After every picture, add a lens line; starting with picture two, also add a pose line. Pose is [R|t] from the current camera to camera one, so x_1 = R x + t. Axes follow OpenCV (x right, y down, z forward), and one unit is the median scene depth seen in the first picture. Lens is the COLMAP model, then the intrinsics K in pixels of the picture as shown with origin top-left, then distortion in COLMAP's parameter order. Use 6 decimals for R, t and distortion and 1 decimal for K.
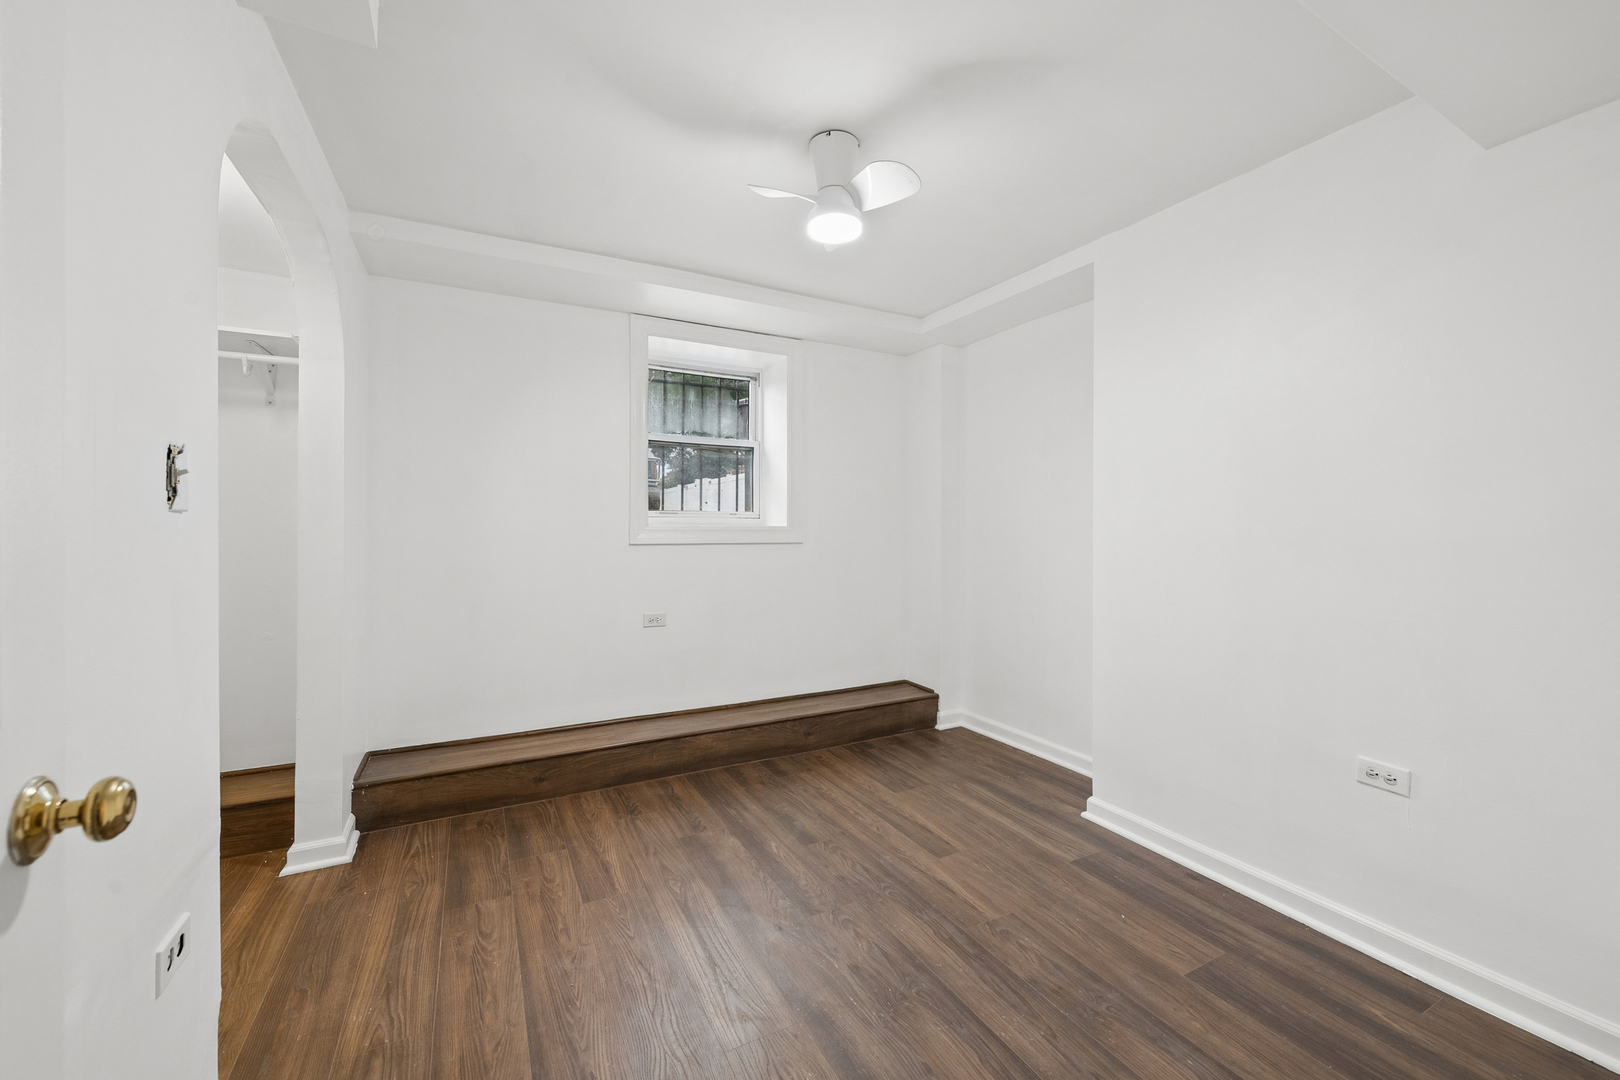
lens RADIAL K [[644.0, 0, 810.0], [0, 644.0, 540.0], [0, 0, 1]] dist [-0.000871, -0.000220]
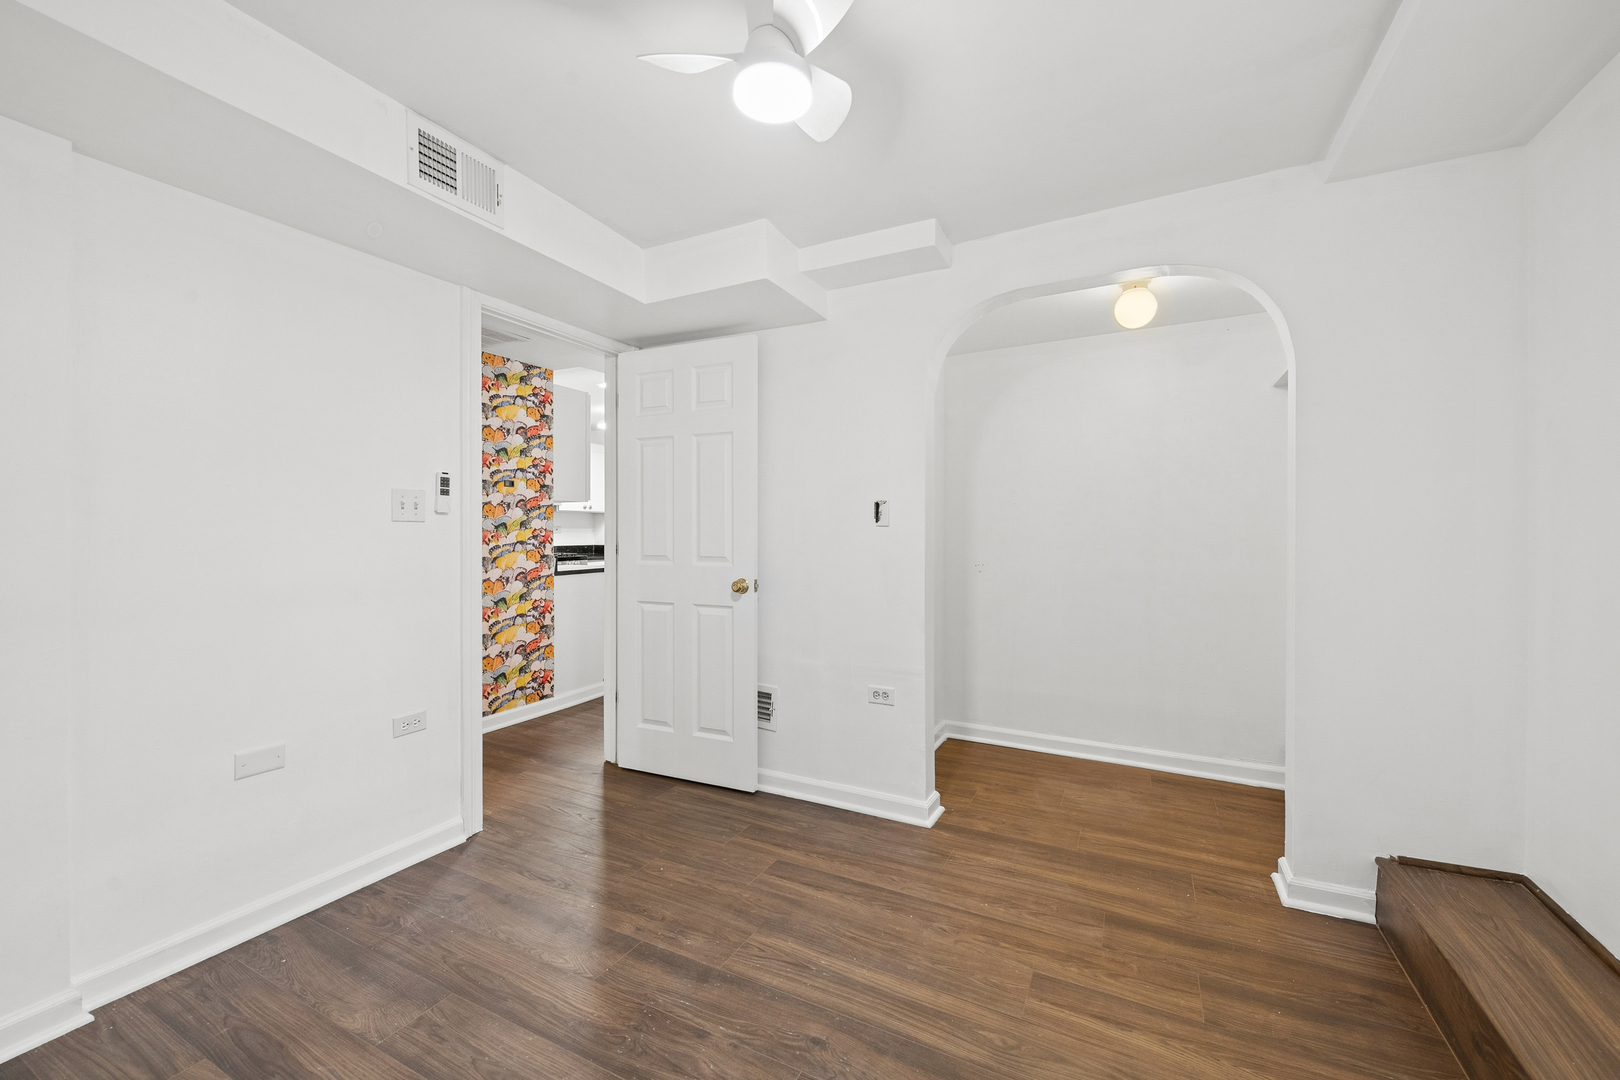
lens RADIAL K [[644.0, 0, 810.0], [0, 644.0, 540.0], [0, 0, 1]] dist [-0.000871, -0.000220]
pose [[-0.820568, 0.006449, -0.571513, 0.354924], [-0.008294, 0.999697, 0.023189, -0.024673], [0.571489, 0.023769, -0.820265, 1.426330]]
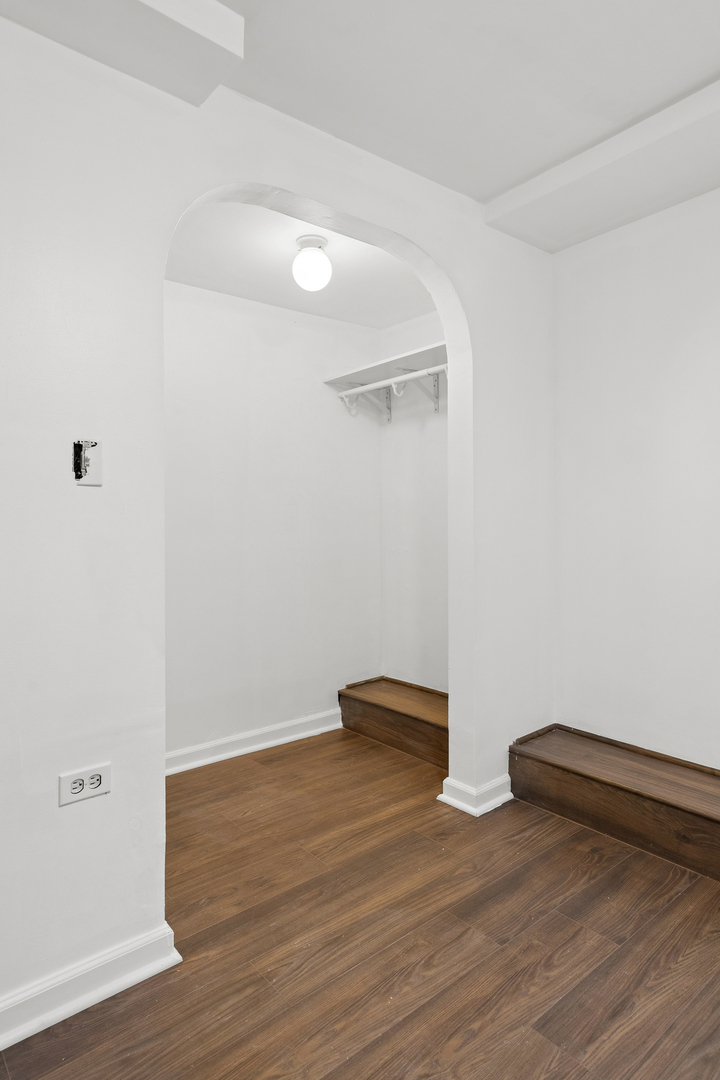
lens RADIAL K [[618.3, 0, 360.4], [0, 618.3, 516.8], [0, 0, 1]] dist [0.033801, -0.001410]
pose [[0.208938, -0.006786, -0.977905, 0.267928], [-0.002102, 0.999970, -0.007388, 0.015935], [0.977927, 0.003599, 0.208918, 0.632555]]
